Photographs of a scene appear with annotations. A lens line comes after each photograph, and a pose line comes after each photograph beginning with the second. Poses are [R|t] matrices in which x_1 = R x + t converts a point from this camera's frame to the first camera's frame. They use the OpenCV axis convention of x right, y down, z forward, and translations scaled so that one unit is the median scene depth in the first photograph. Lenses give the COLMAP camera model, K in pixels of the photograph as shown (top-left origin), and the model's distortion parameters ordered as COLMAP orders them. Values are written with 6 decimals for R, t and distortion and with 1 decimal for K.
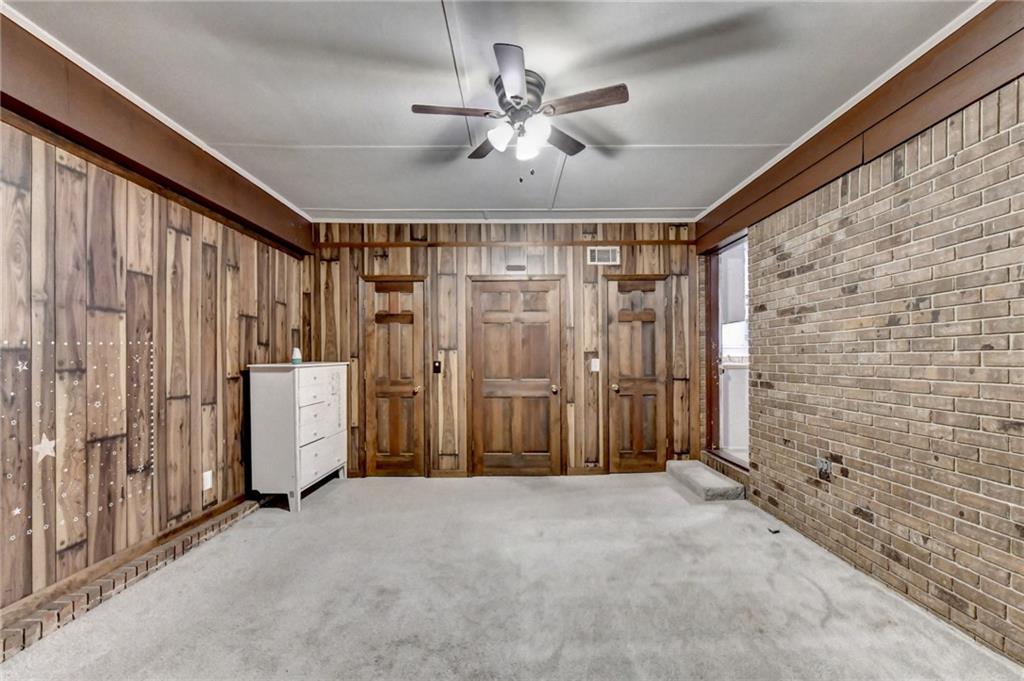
lens RADIAL K [[433.5, 0, 502.5], [0, 433.5, 346.2], [0, 0, 1]] dist [-0.004575, -0.000863]
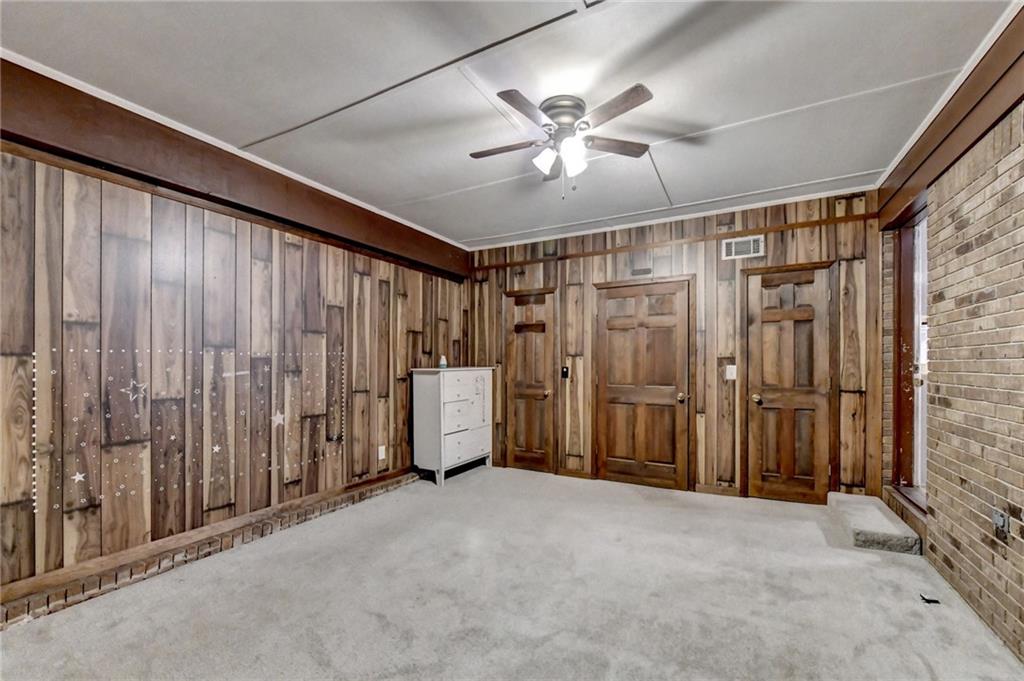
lens RADIAL K [[433.5, 0, 502.5], [0, 433.5, 346.2], [0, 0, 1]] dist [-0.004575, -0.000863]
pose [[0.866937, -0.017730, -0.498103, 0.254578], [0.011763, 0.999817, -0.015116, -0.001688], [0.498280, 0.007246, 0.866986, -0.001614]]
